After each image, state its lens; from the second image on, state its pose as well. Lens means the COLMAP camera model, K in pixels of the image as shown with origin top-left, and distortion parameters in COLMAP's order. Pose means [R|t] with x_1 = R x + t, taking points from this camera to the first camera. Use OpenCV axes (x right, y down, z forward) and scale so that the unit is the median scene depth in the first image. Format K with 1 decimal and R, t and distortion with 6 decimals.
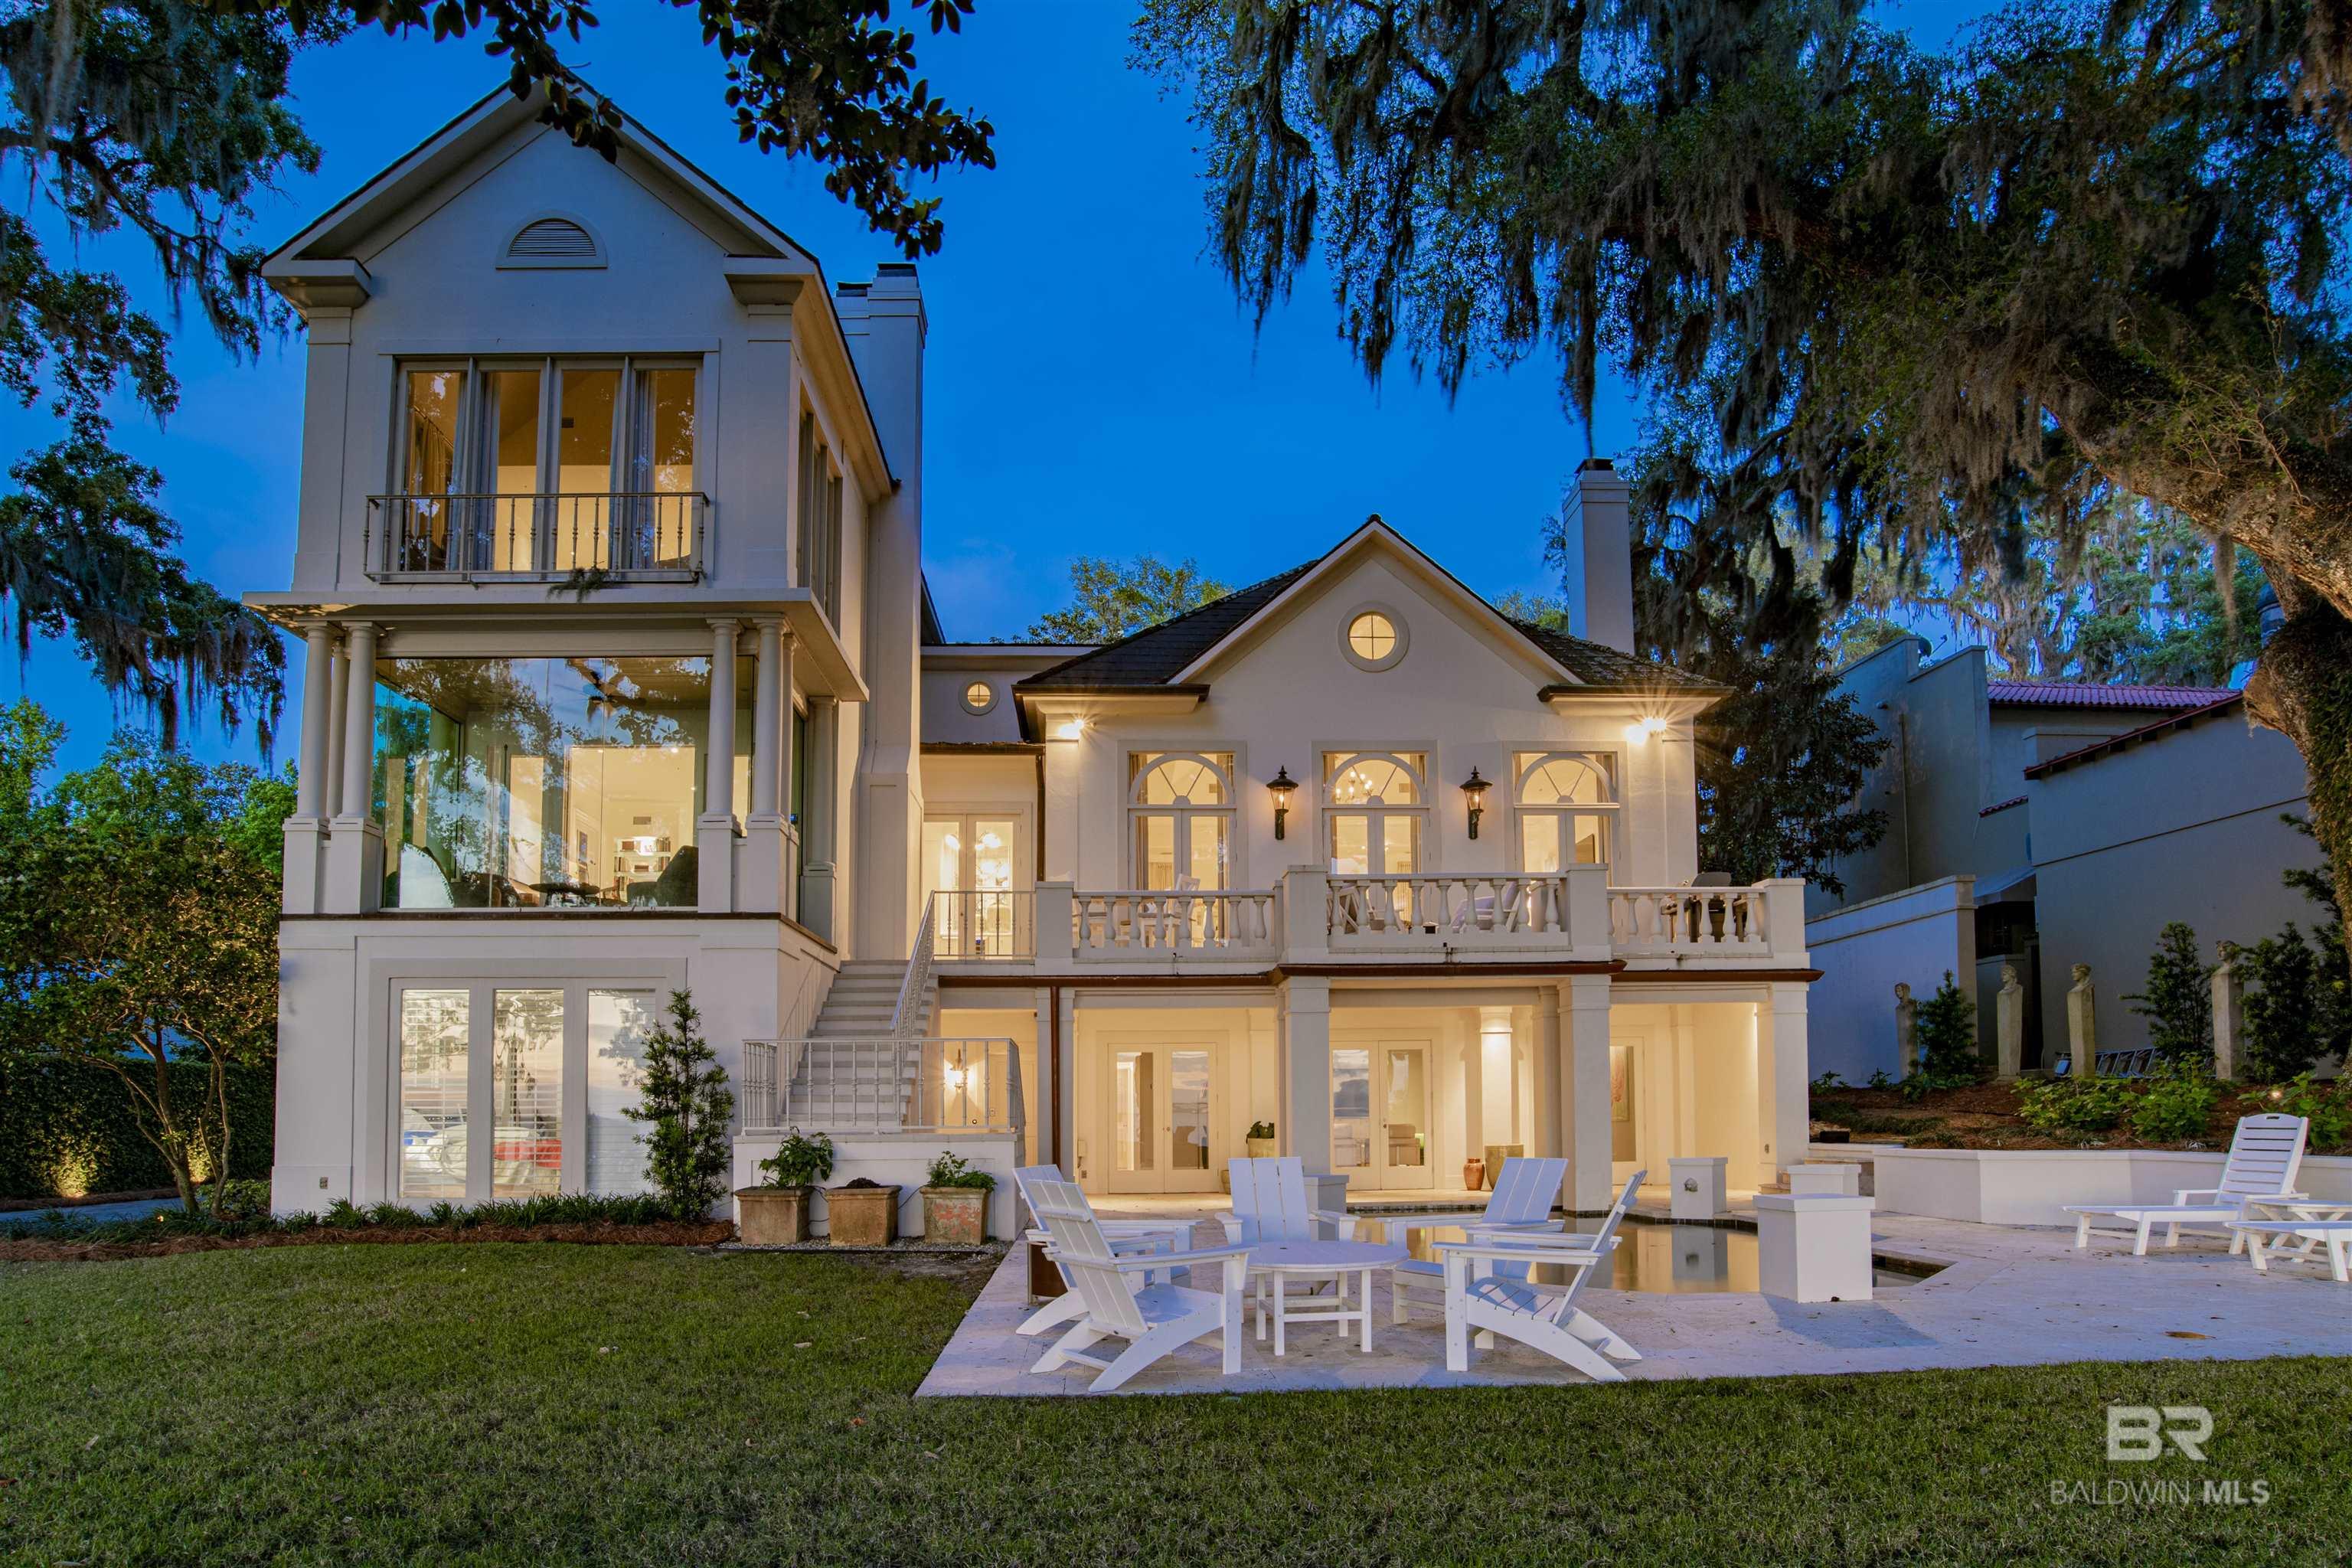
lens RADIAL K [[1329.1, 0, 1172.2], [0, 1329.1, 917.0], [0, 0, 1]] dist [-0.026670, 0.000492]
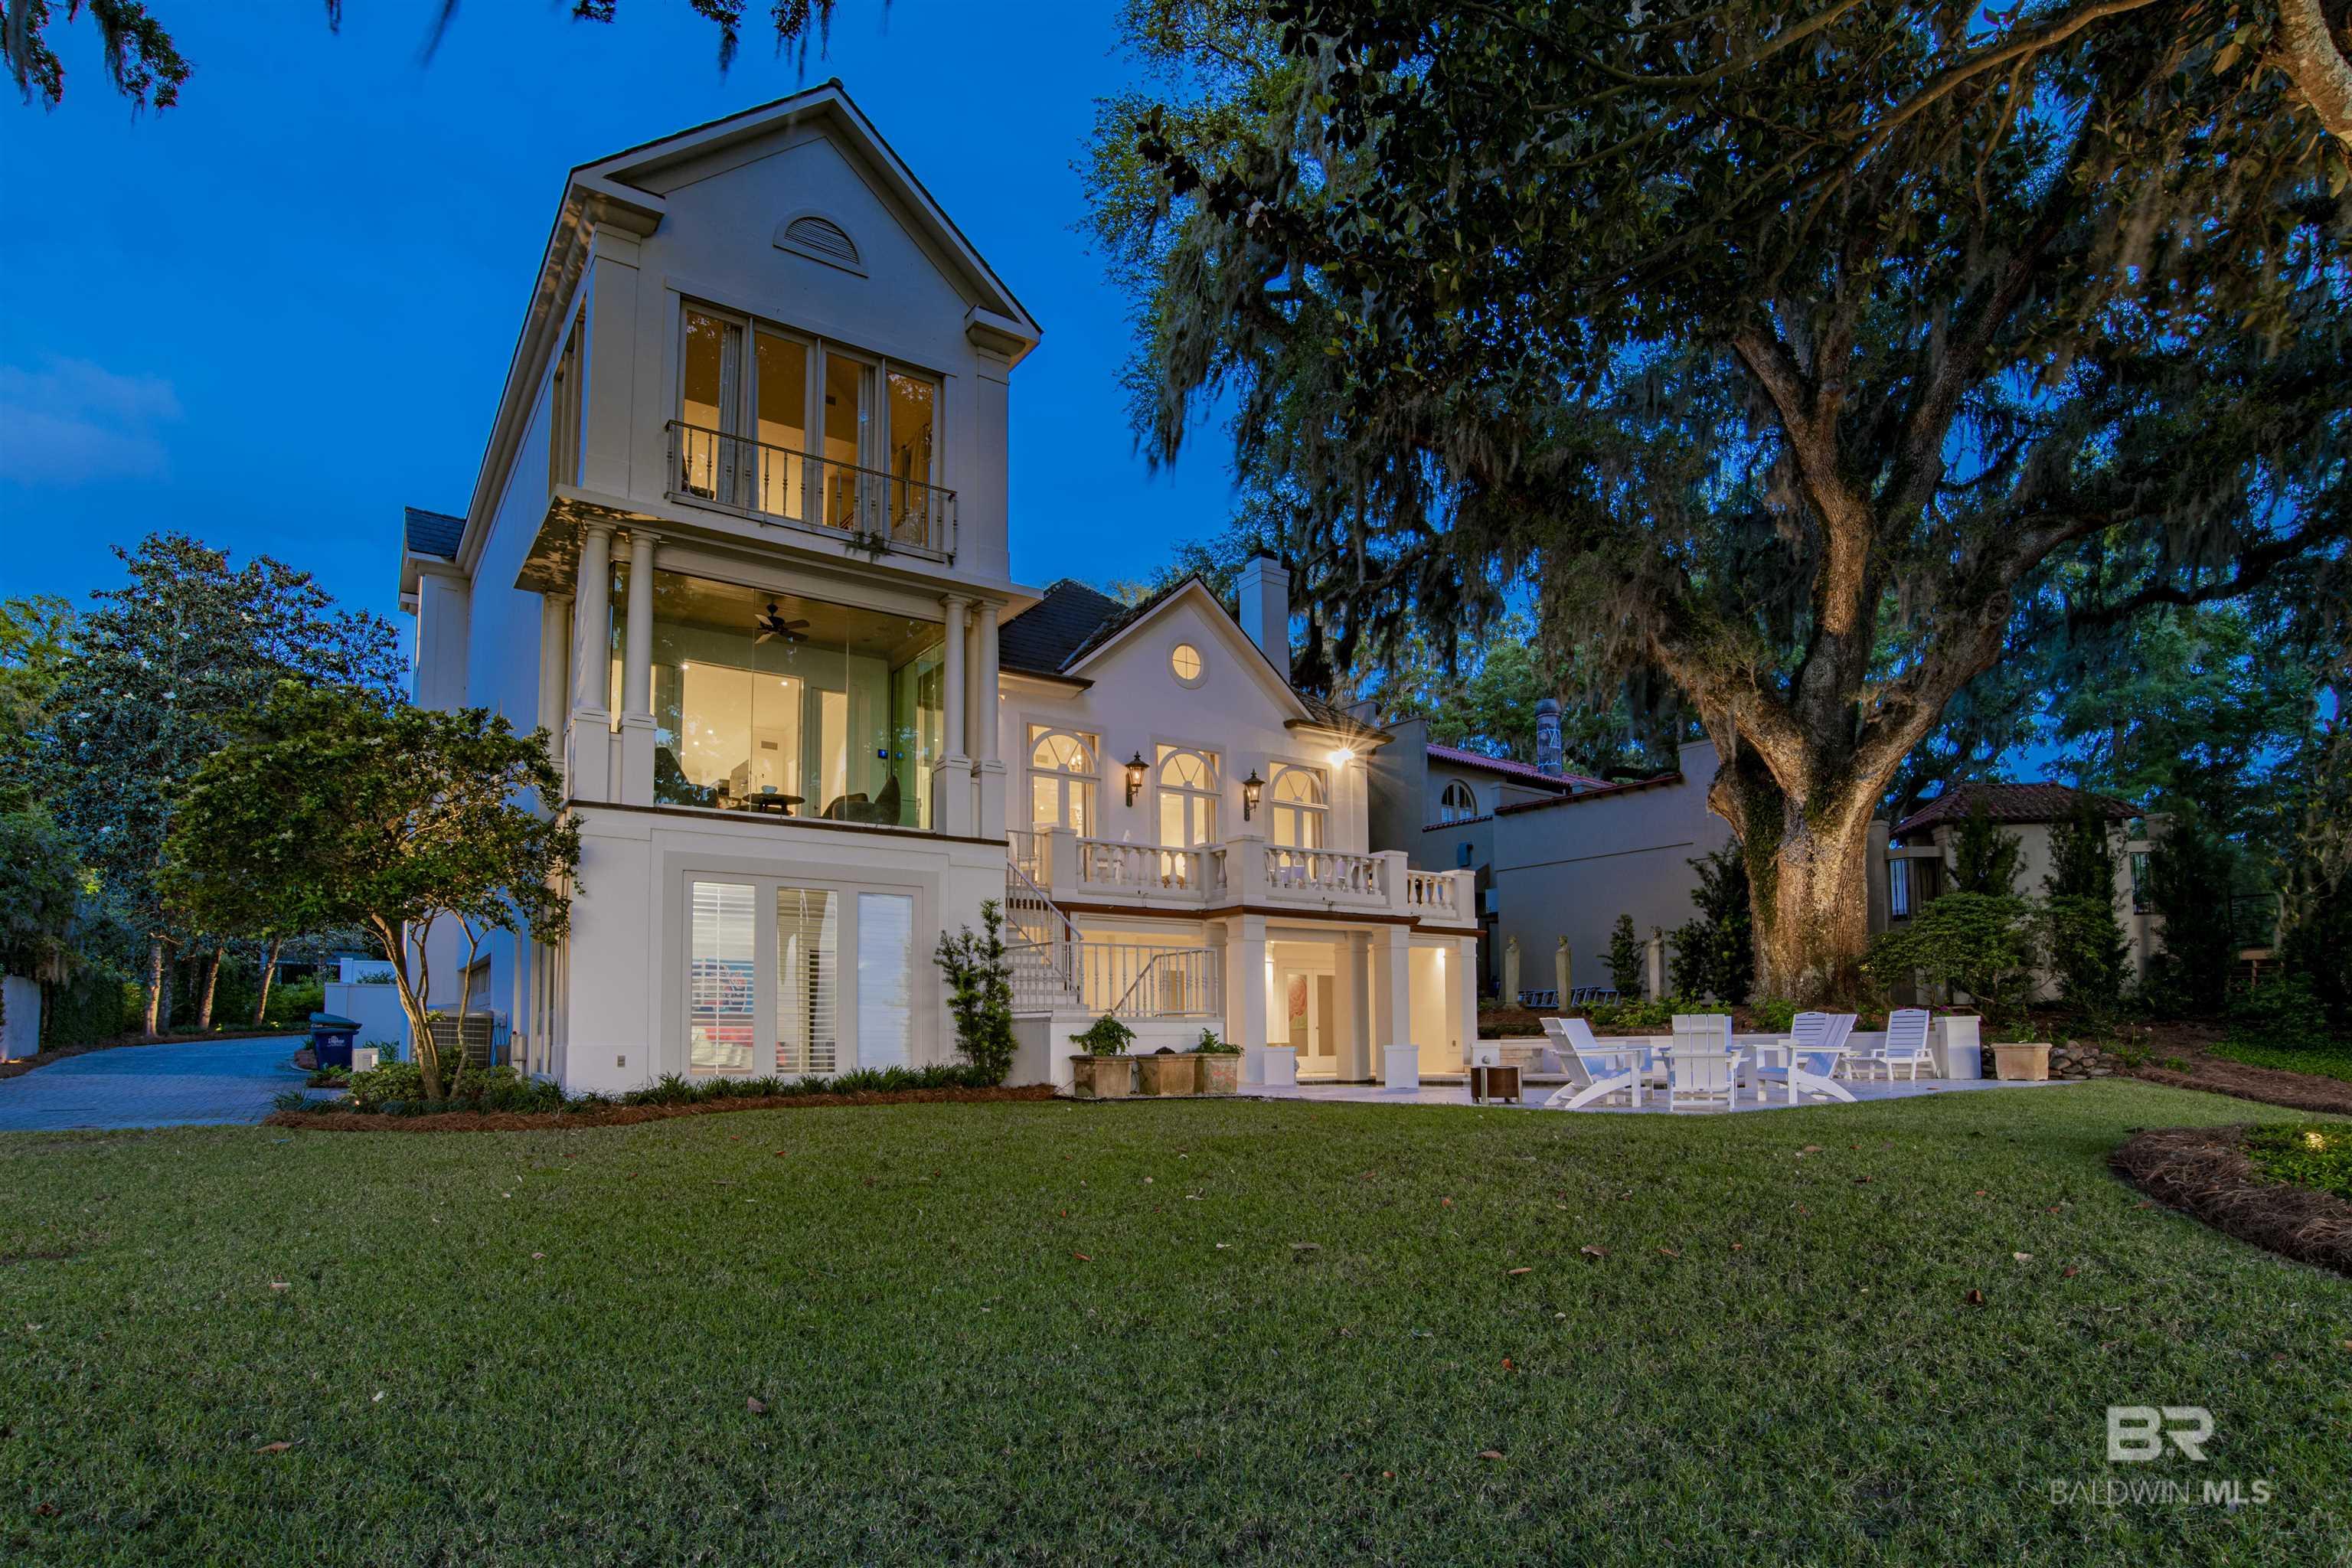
lens RADIAL K [[1232.3, 0, 1176.0], [0, 1232.3, 784.0], [0, 0, 1]] dist [-0.000121, -0.000602]
pose [[0.846355, 0.114497, 0.520168, -0.631667], [-0.080676, 0.992911, -0.087290, 0.026304], [-0.526474, 0.031913, 0.849592, -0.060136]]
